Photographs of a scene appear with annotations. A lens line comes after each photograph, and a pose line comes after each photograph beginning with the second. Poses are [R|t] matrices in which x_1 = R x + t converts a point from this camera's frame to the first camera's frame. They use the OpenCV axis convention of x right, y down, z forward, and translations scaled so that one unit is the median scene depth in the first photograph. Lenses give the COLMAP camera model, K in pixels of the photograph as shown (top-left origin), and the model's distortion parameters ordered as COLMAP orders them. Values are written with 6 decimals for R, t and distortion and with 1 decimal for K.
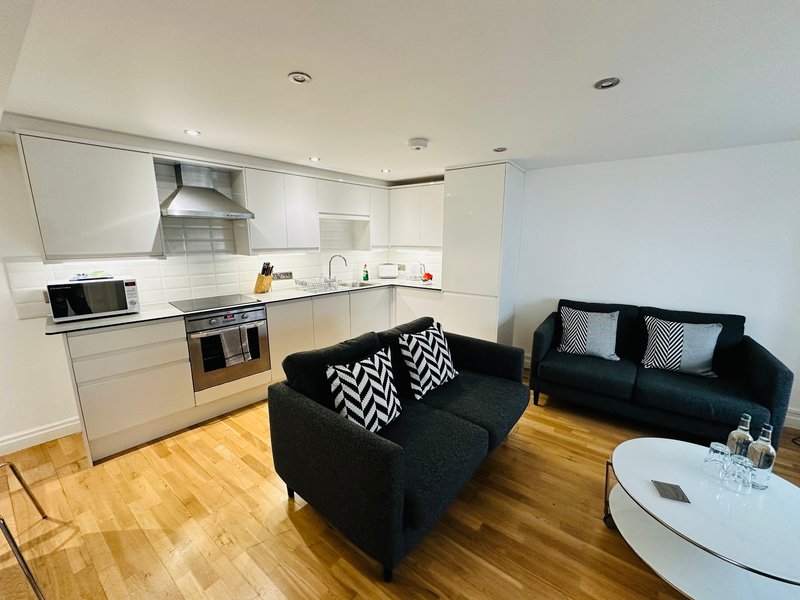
lens RADIAL K [[324.7, 0, 400.0], [0, 324.7, 300.0], [0, 0, 1]] dist [-0.002130, -0.000237]
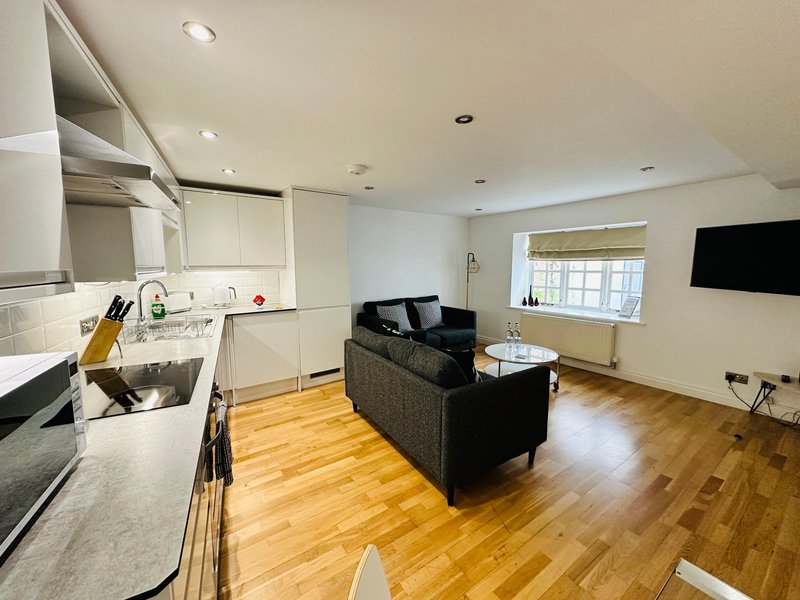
lens RADIAL K [[323.4, 0, 400.0], [0, 323.4, 300.0], [0, 0, 1]] dist [-0.000104, -0.000057]
pose [[0.310005, -0.105871, 0.944822, -0.889217], [0.183714, 0.981721, 0.049727, -0.063658], [-0.932816, 0.158162, 0.323789, 0.512818]]
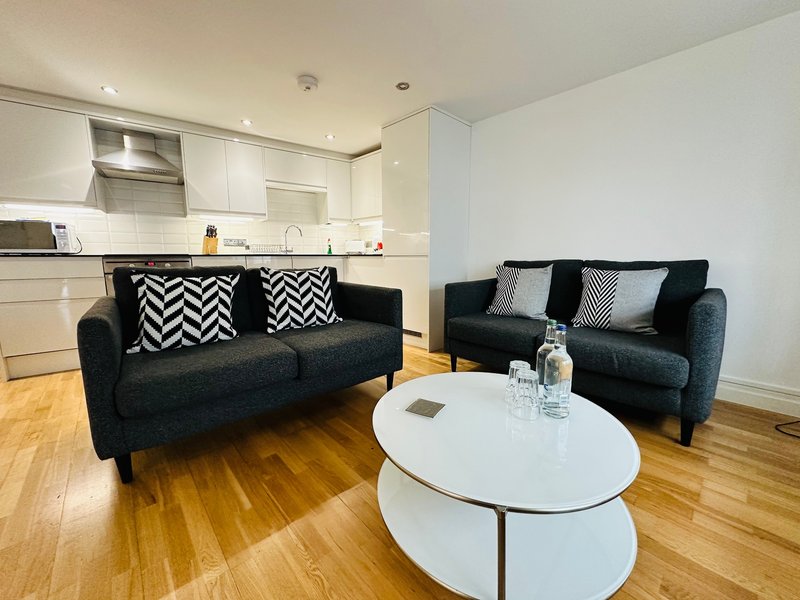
lens RADIAL K [[323.4, 0, 400.0], [0, 323.4, 300.0], [0, 0, 1]] dist [-0.000104, -0.000057]
pose [[0.980799, 0.020052, -0.193988, 0.475471], [-0.030834, 0.998133, -0.052720, 0.194833], [0.192569, 0.057689, 0.979586, 0.114114]]
